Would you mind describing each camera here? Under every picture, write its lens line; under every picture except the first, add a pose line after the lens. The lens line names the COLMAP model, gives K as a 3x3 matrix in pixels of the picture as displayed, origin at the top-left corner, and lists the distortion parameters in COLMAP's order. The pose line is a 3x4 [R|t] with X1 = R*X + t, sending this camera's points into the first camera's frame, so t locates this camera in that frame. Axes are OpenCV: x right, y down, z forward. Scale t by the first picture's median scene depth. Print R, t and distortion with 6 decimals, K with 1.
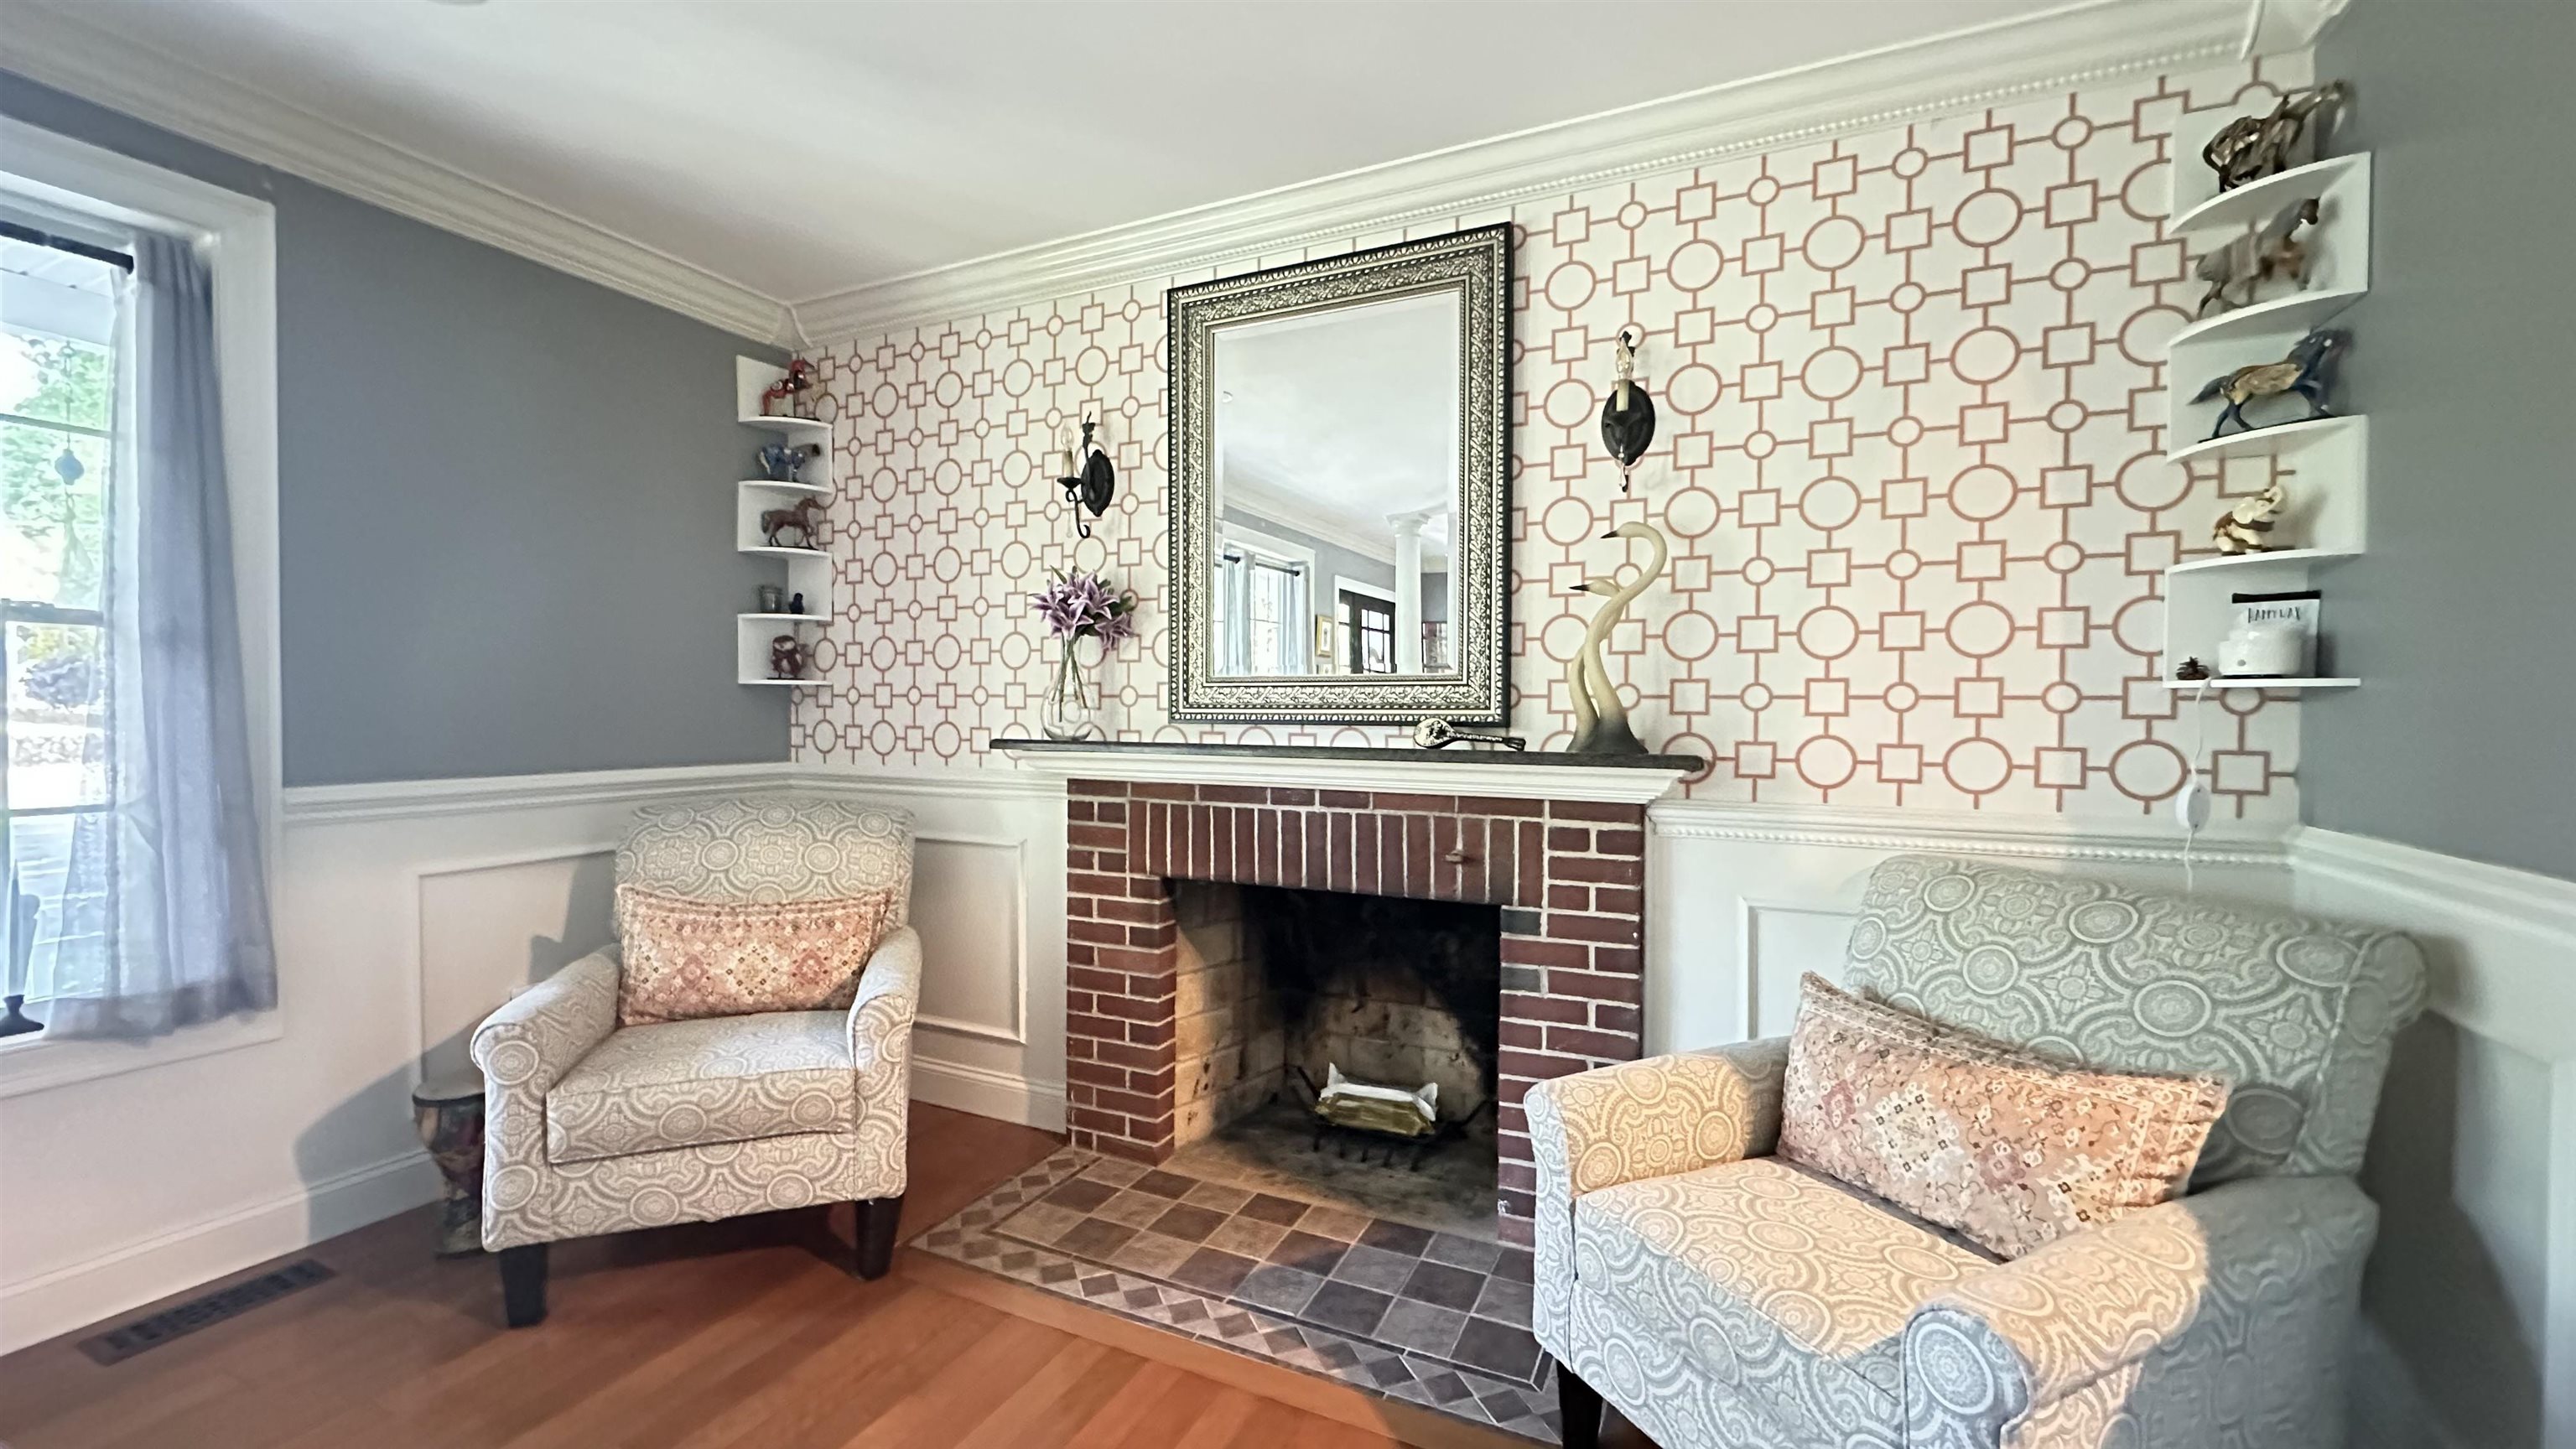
lens RADIAL K [[1027.2, 0, 1291.6], [0, 1027.2, 726.1], [0, 0, 1]] dist [0.000650, -0.000085]
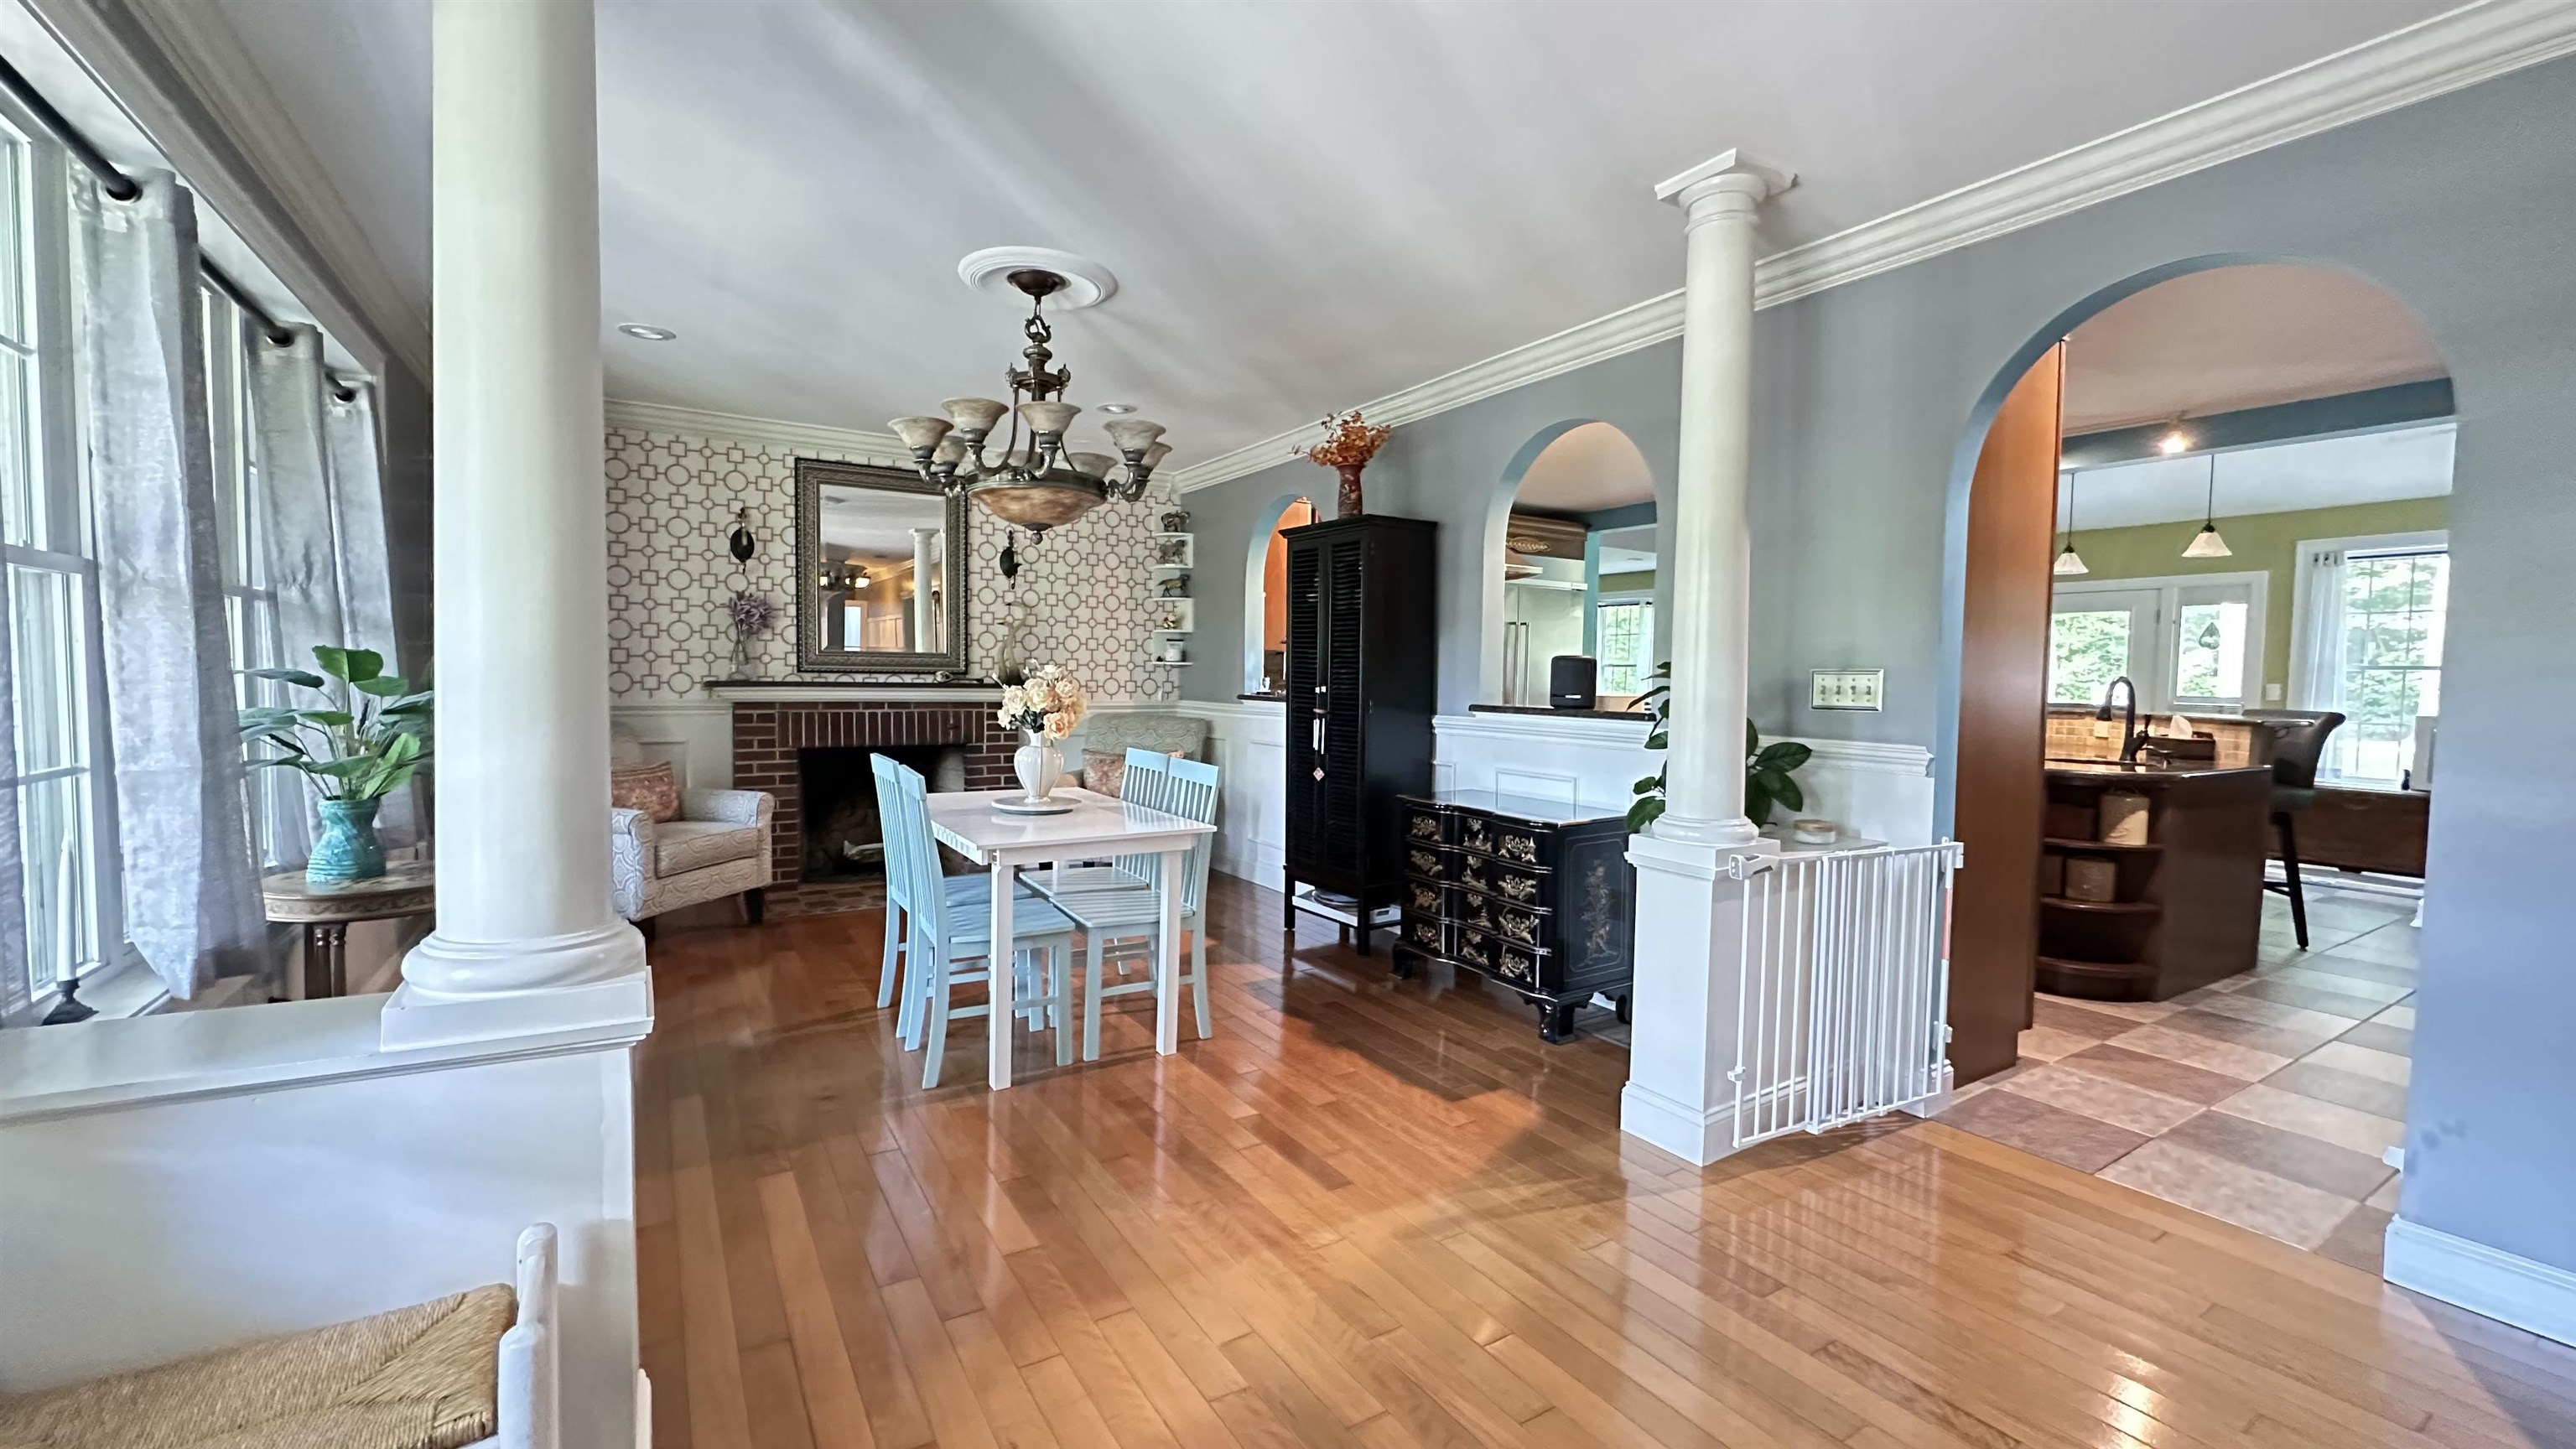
lens RADIAL K [[1027.2, 0, 1289.1], [0, 1027.2, 723.7], [0, 0, 1]] dist [0.000650, -0.000085]
pose [[0.538617, -0.039221, 0.841637, -1.630338], [0.000716, 0.998937, 0.046093, 0.006485], [-0.842550, -0.024224, 0.538073, -1.132703]]
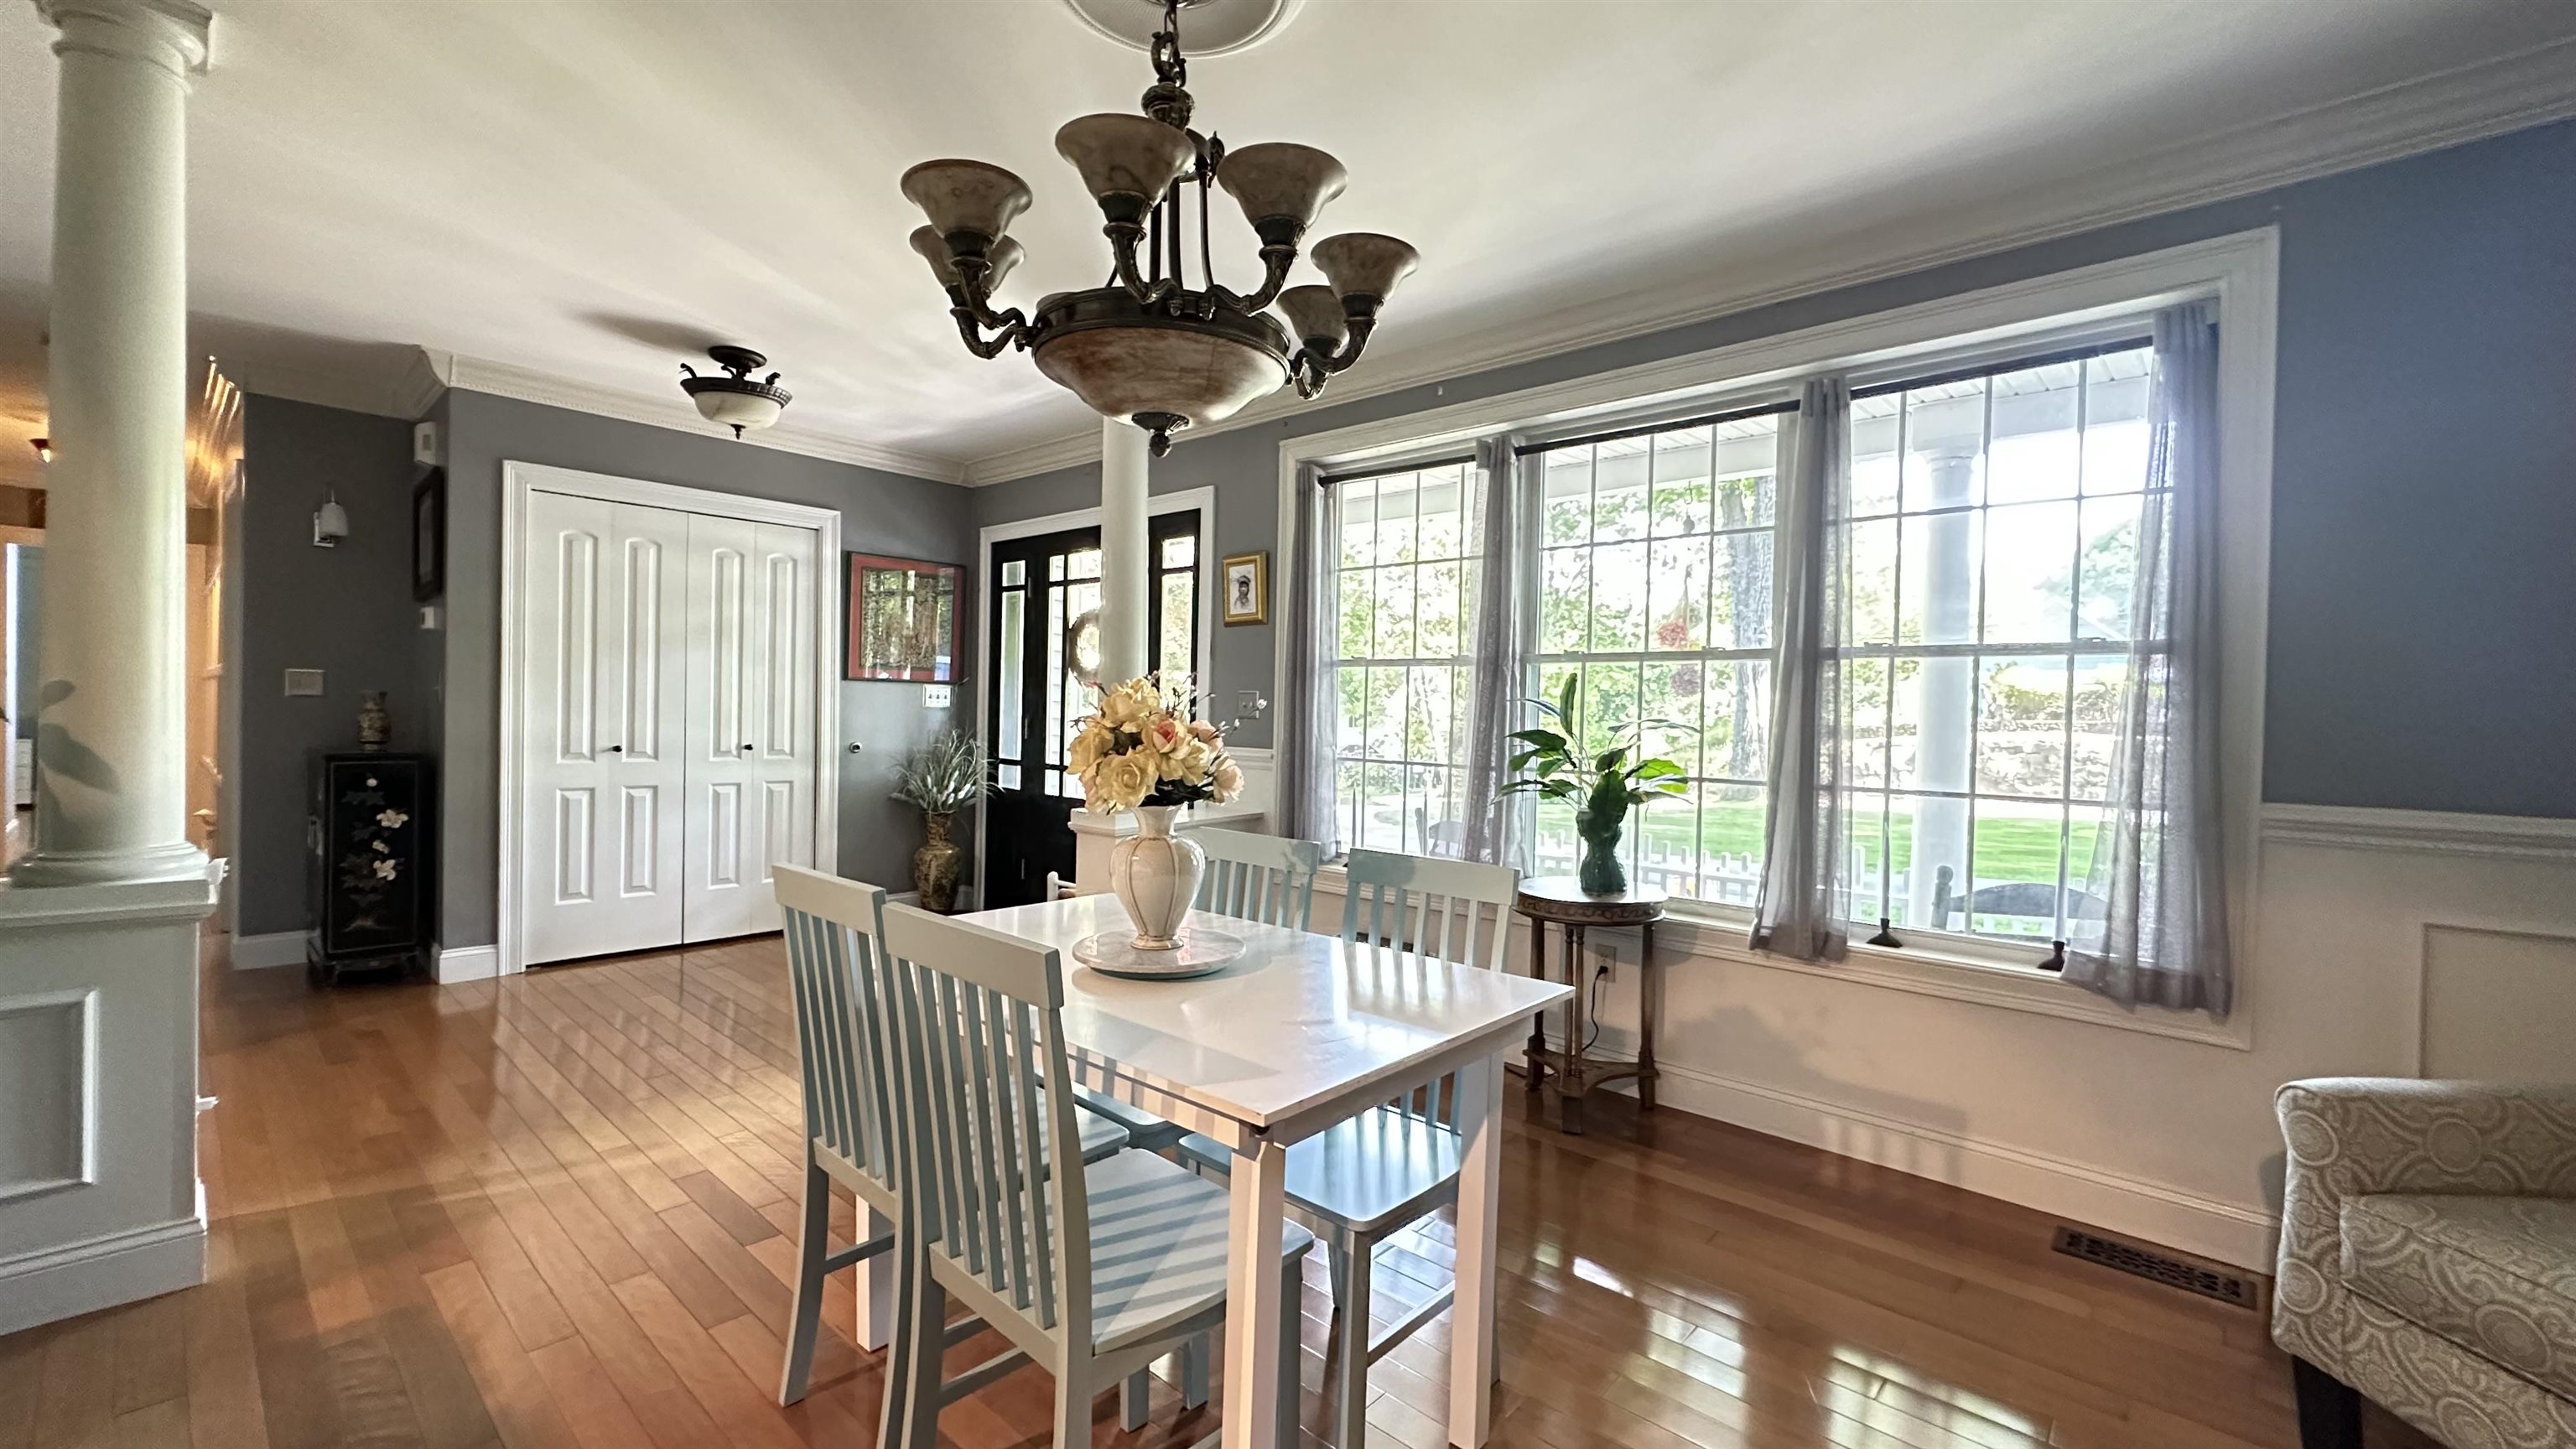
lens RADIAL K [[1027.2, 0, 1266.2], [0, 1027.2, 720.2], [0, 0, 1]] dist [0.000650, -0.000085]
pose [[-0.285939, -0.000403, -0.958248, 0.255472], [-0.042826, 0.999006, 0.012359, 0.008955], [0.957290, 0.044571, -0.285672, 0.353593]]
